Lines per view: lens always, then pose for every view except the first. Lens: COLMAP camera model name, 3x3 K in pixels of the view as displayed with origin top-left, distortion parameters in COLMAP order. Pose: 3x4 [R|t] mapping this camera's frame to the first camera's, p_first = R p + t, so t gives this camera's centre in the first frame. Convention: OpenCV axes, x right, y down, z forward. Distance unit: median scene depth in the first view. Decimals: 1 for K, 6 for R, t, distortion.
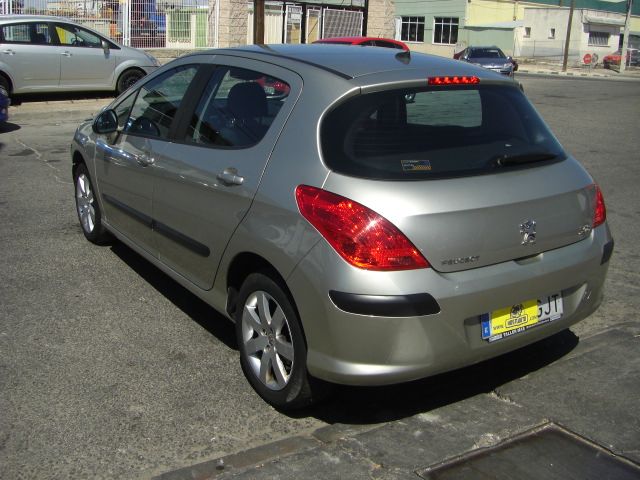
lens RADIAL K [[713.3, 0, 319.9], [0, 713.3, 238.8], [0, 0, 1]] dist [-0.134567, 0.000000]
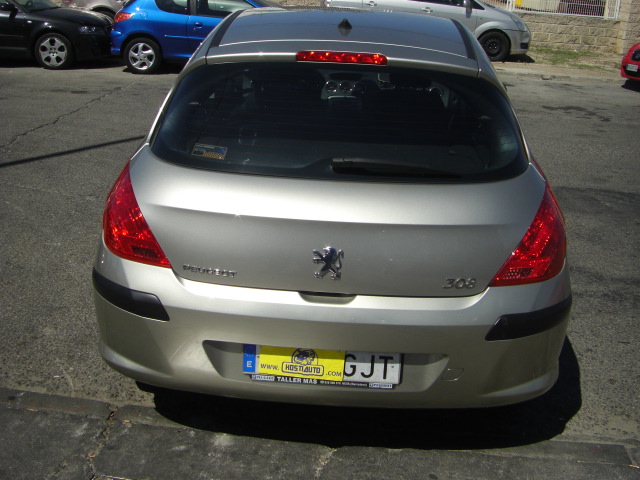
lens RADIAL K [[713.3, 0, 321.7], [0, 713.3, 238.6], [0, 0, 1]] dist [-0.134567, 0.000000]
pose [[0.791310, 0.228407, -0.567149, 0.688280], [-0.198669, 0.973321, 0.114793, -0.115768], [0.578238, 0.021838, 0.815576, 0.349513]]
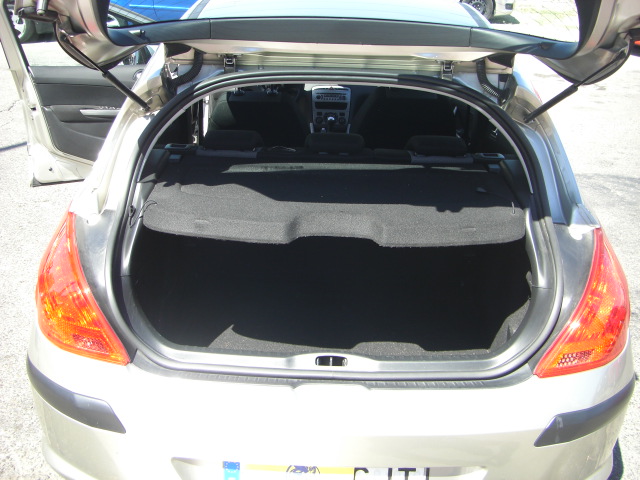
lens RADIAL K [[718.3, 0, 319.0], [0, 718.3, 239.1], [0, 0, 1]] dist [-0.131022, 0.000000]
pose [[0.811634, 0.238808, -0.533124, 0.550005], [-0.178383, 0.970351, 0.163088, -0.188722], [0.556264, -0.037267, 0.830170, 0.487791]]
